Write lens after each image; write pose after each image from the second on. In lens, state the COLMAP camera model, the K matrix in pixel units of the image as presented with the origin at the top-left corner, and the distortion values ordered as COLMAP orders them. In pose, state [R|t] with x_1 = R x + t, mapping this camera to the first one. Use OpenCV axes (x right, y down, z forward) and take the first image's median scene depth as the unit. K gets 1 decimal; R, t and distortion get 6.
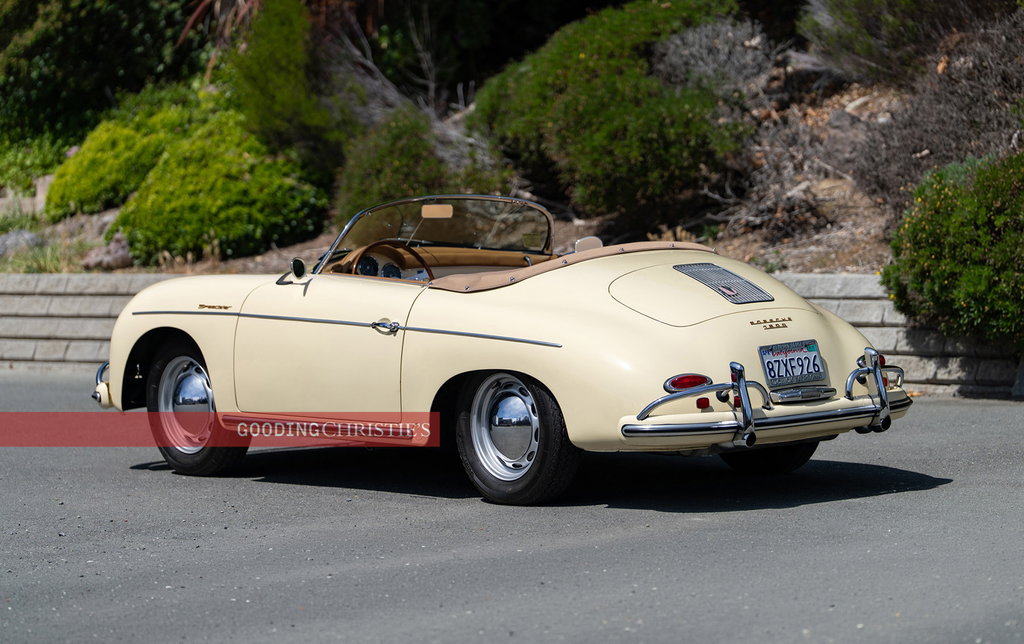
lens RADIAL K [[2932.4, 0, 512.0], [0, 2932.4, 322.0], [0, 0, 1]] dist [-0.270337, 0.161427]
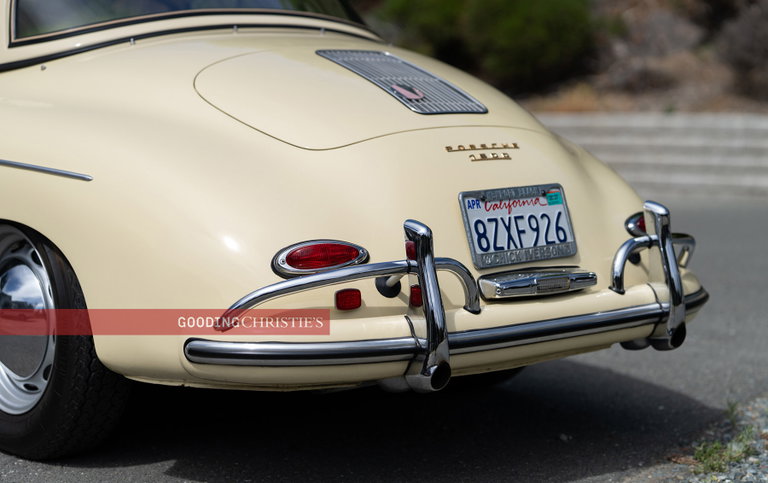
lens RADIAL K [[2199.3, 0, 384.0], [0, 2199.3, 241.5], [0, 0, 1]] dist [-0.270337, 0.161427]
pose [[0.997577, 0.033857, 0.060776, 0.046021], [-0.035678, 0.998939, 0.029129, 0.006182], [-0.059726, -0.031227, 0.997726, 0.597085]]
